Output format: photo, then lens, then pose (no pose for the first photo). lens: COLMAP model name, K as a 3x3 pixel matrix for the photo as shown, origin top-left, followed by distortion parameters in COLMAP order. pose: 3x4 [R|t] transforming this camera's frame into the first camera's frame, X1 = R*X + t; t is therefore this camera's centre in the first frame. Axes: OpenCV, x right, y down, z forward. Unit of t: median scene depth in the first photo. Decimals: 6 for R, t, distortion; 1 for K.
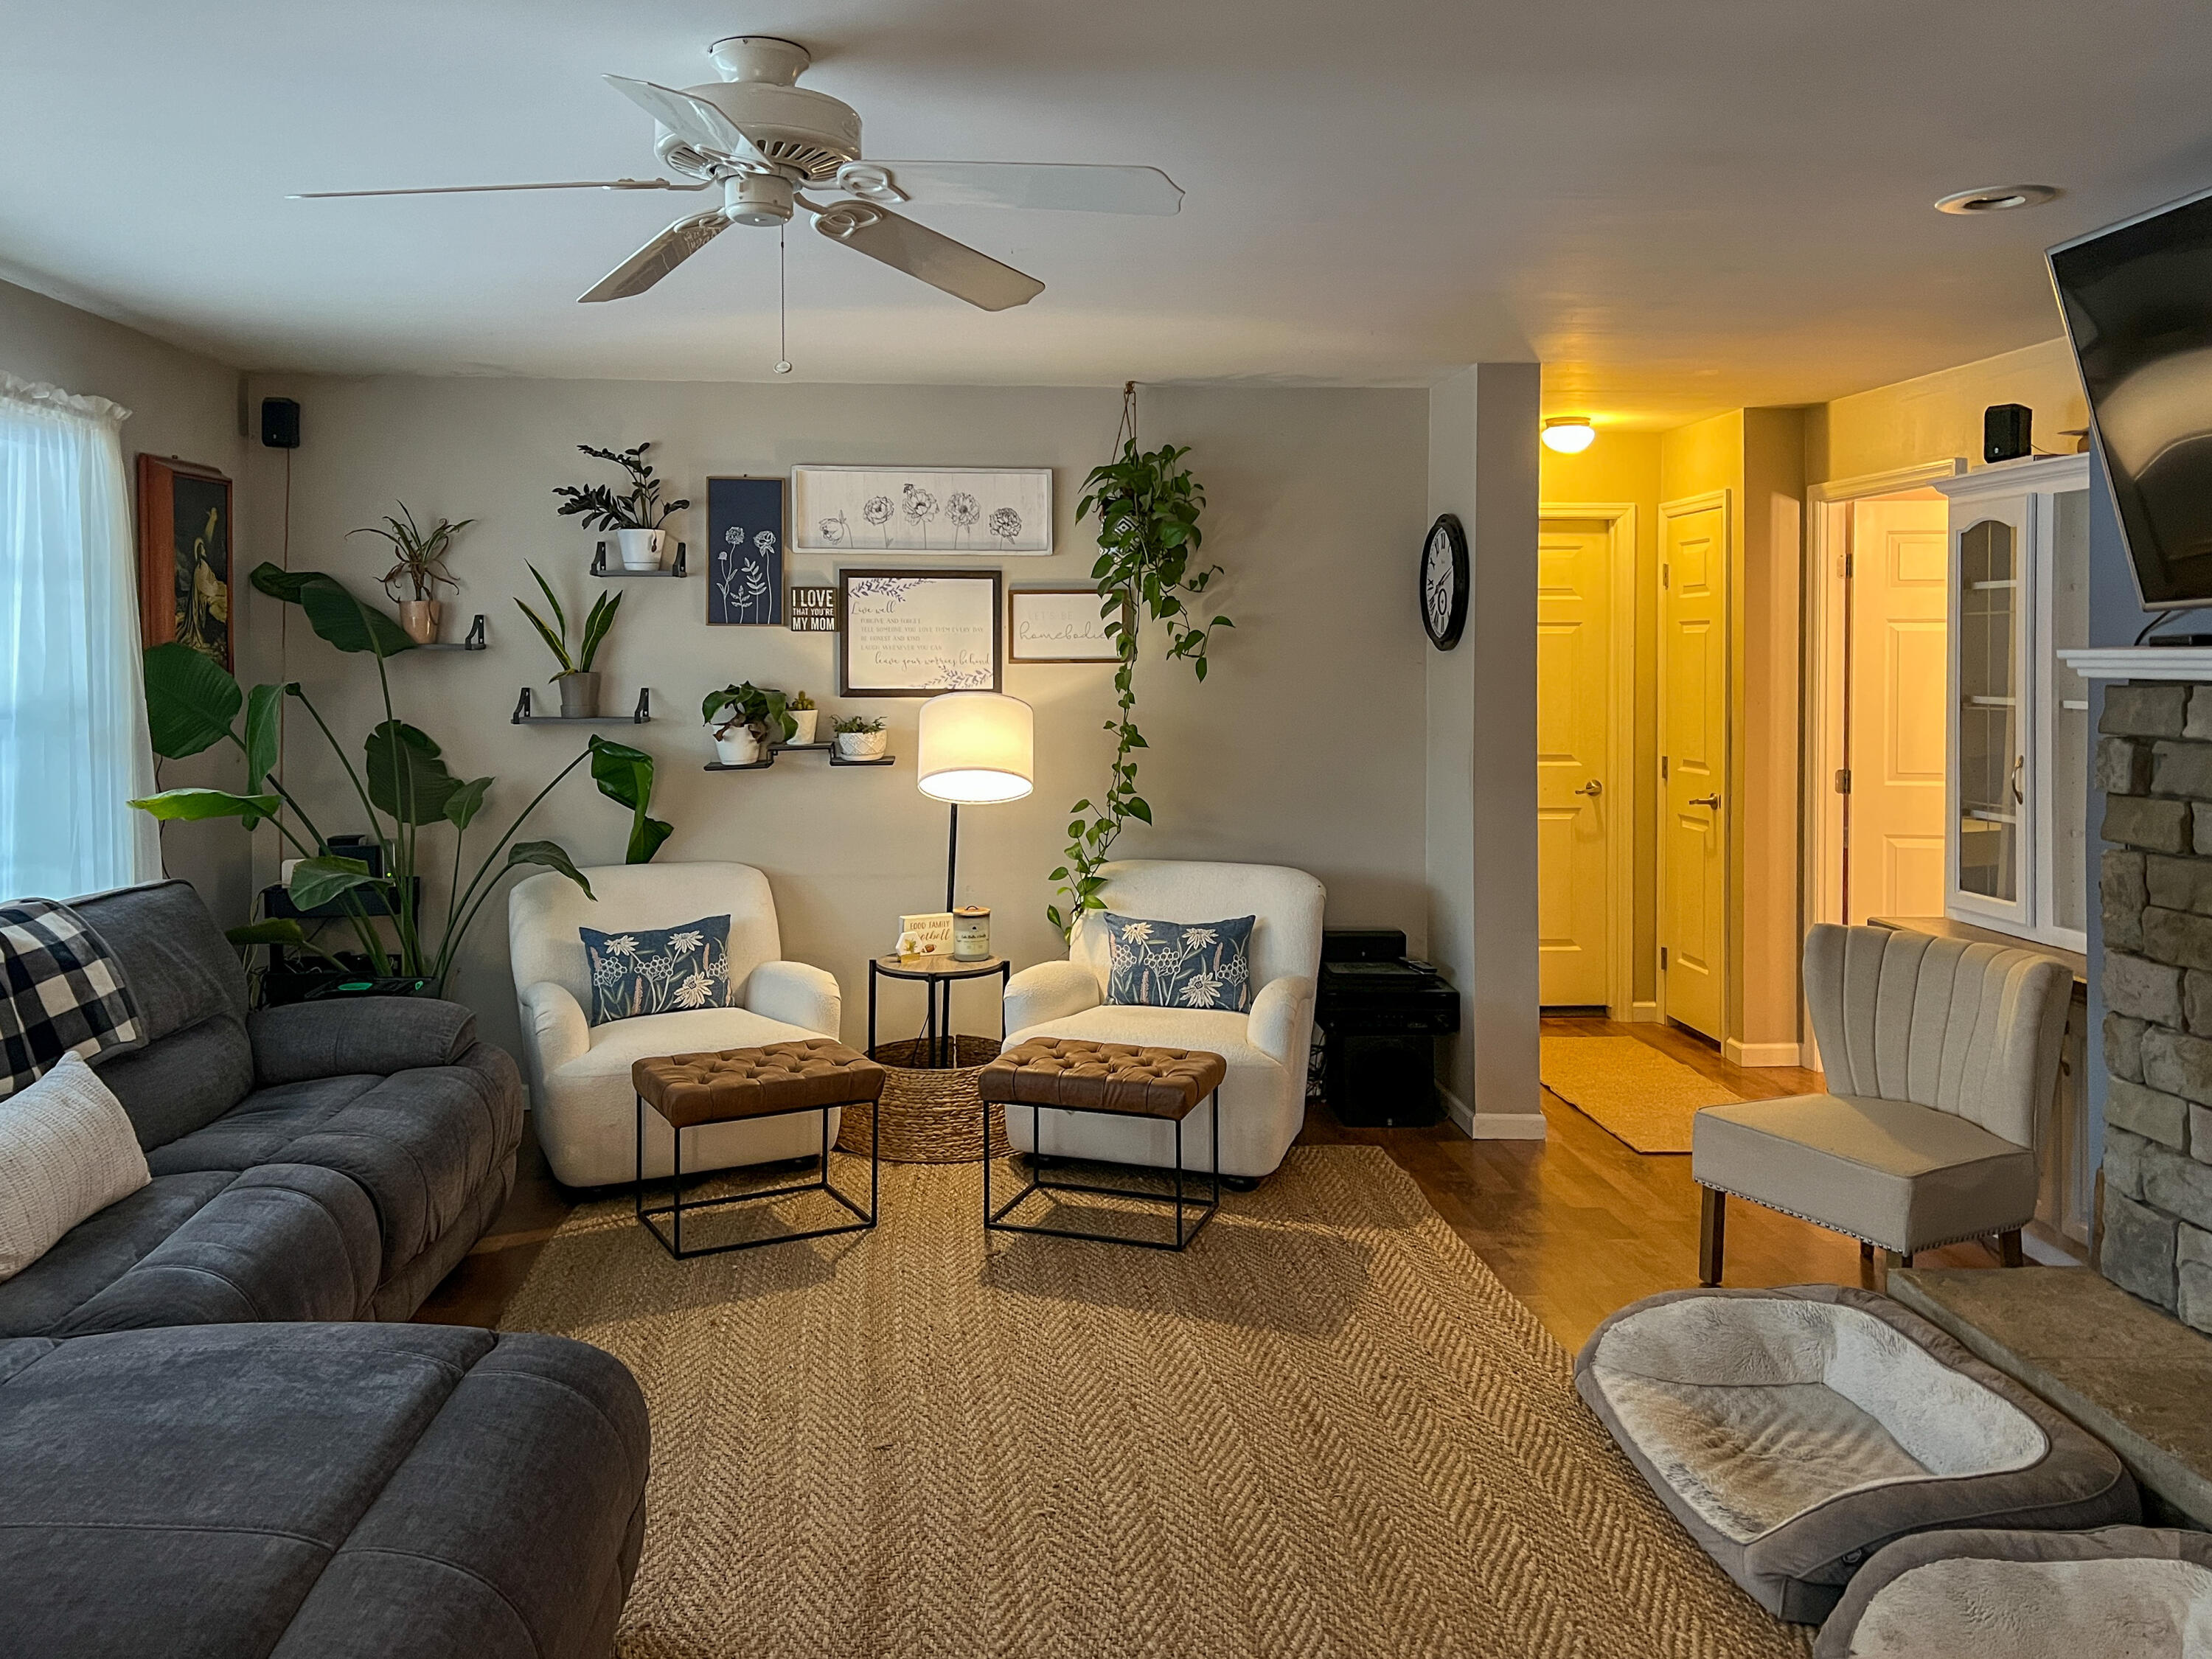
lens RADIAL K [[1679.4, 0, 1102.2], [0, 1679.4, 681.7], [0, 0, 1]] dist [0.100288, -0.098659]
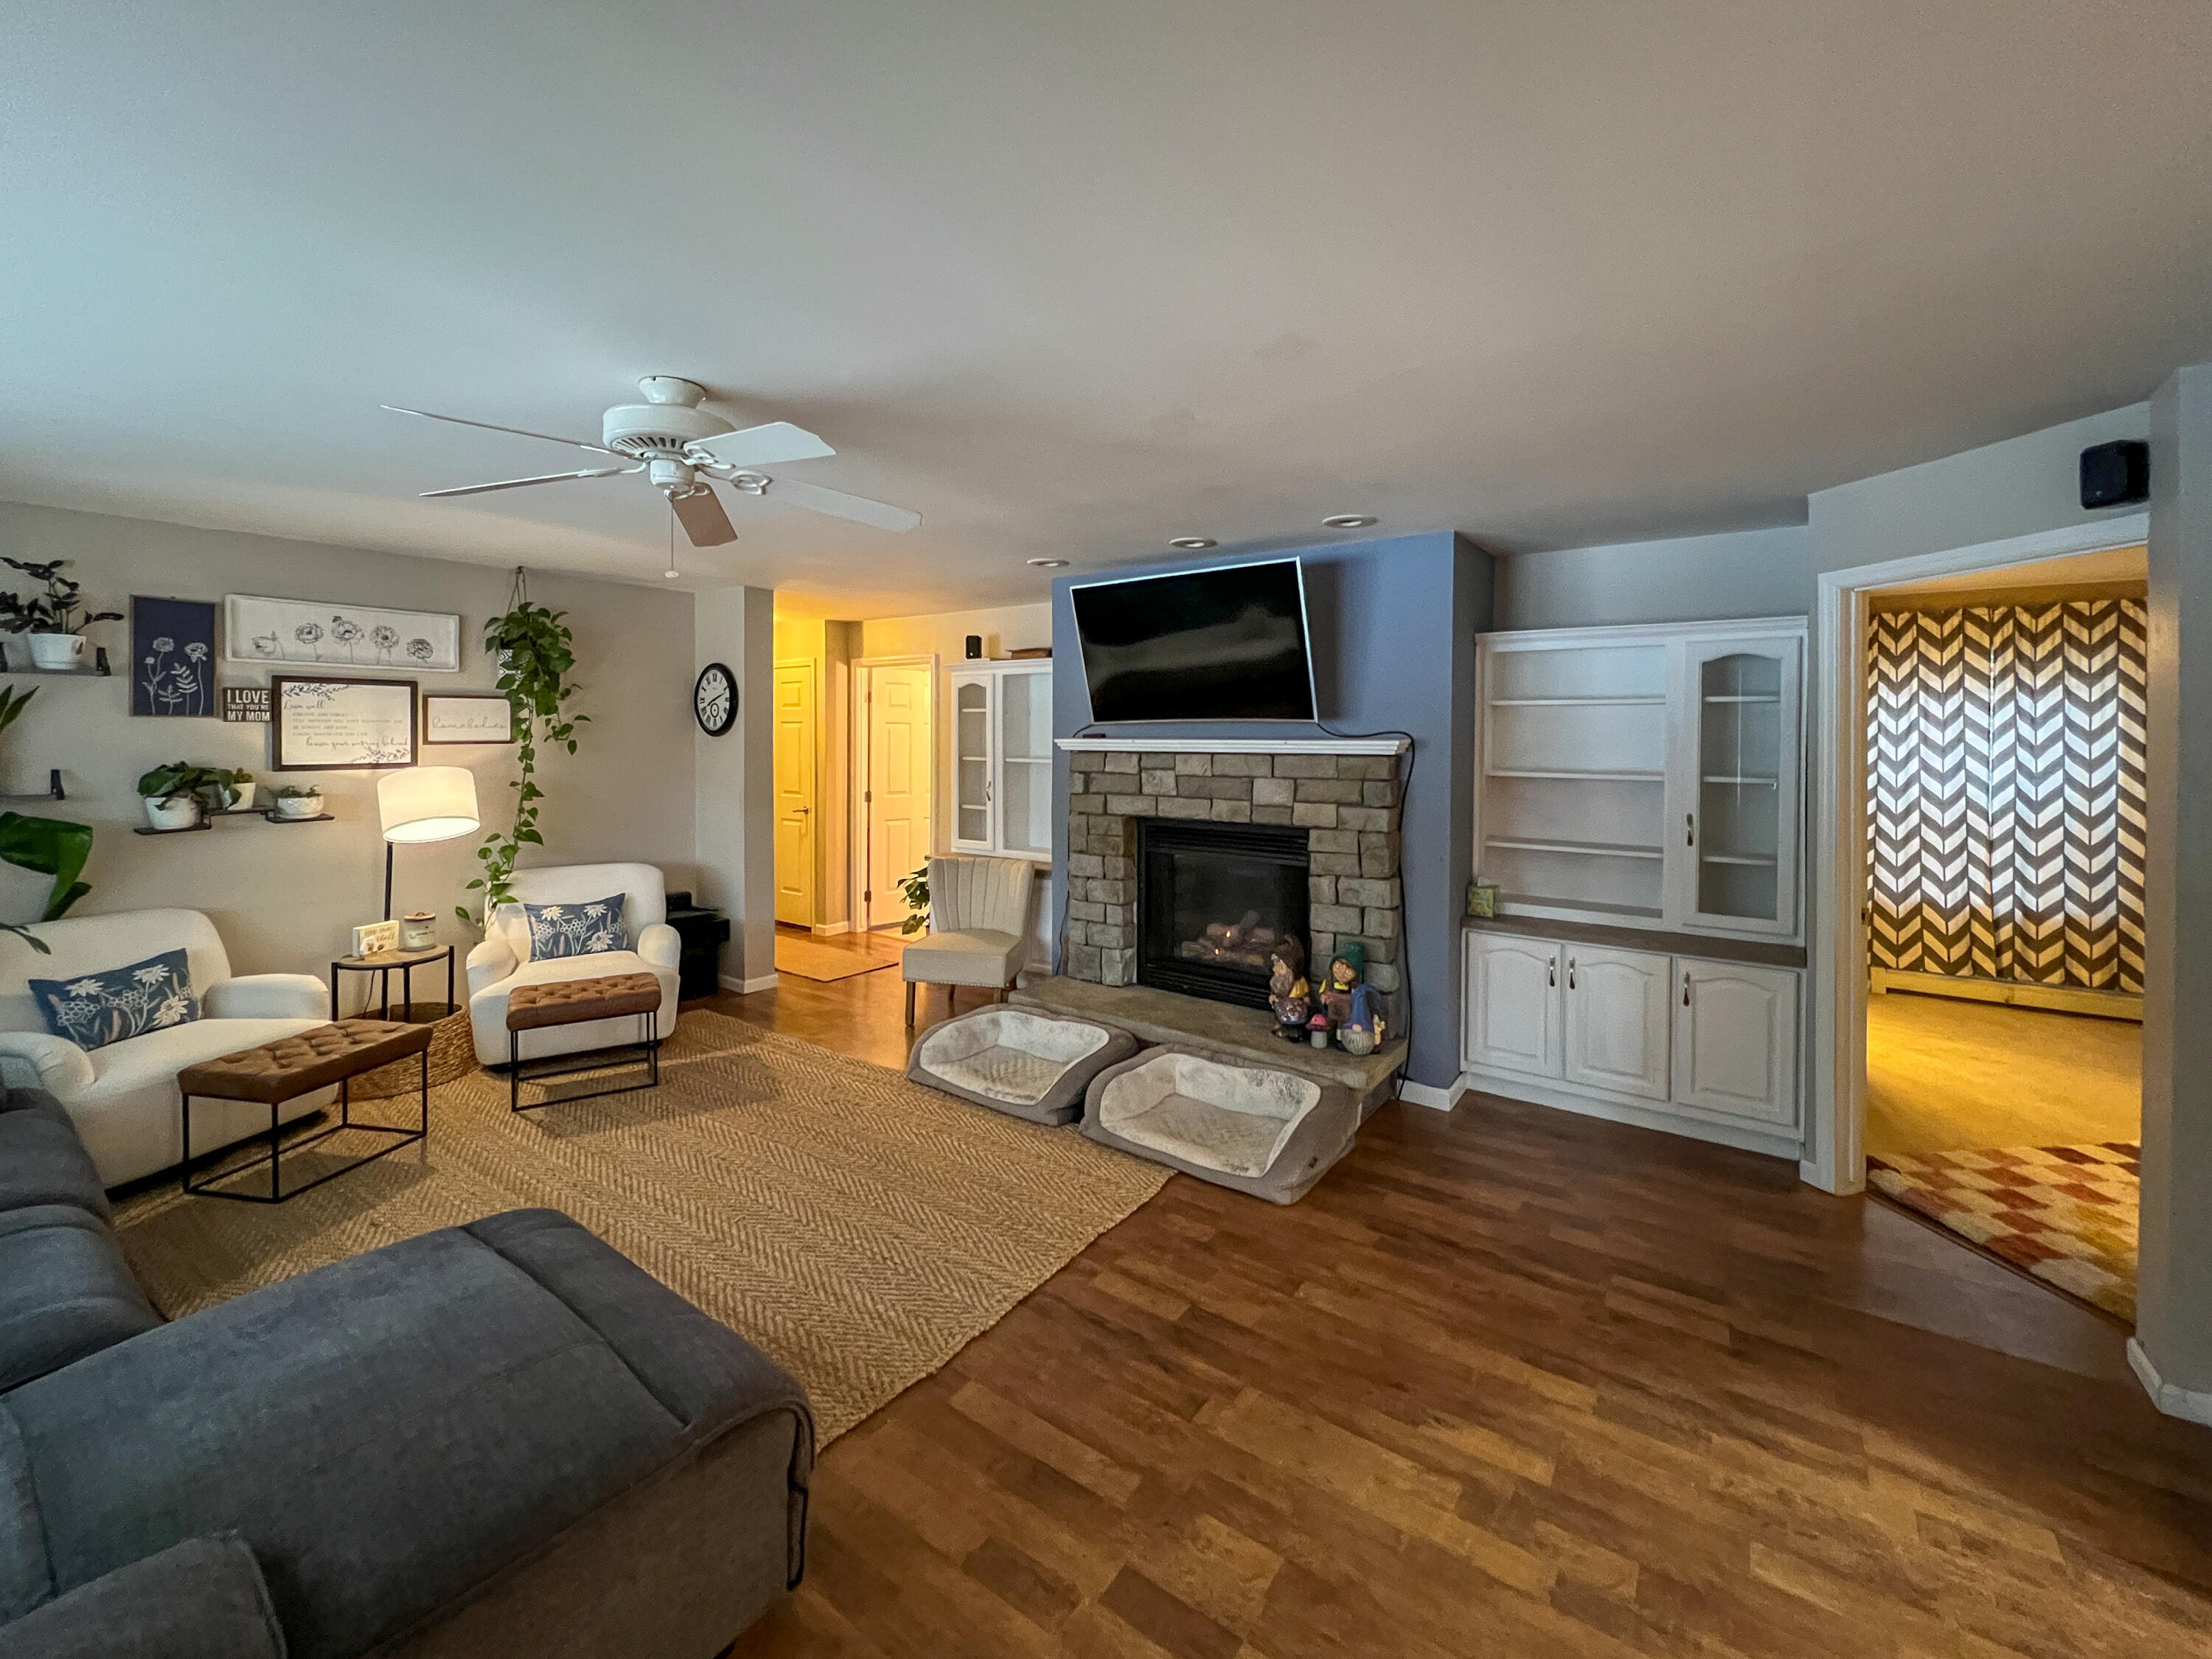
lens RADIAL K [[883.3, 0, 1109.4], [0, 883.3, 742.9], [0, 0, 1]] dist [0.001675, 0.000341]
pose [[0.647297, -0.005990, 0.762215, -0.276168], [0.008963, 0.999960, 0.000246, -0.008328], [-0.762185, 0.006672, 0.647324, 0.050972]]
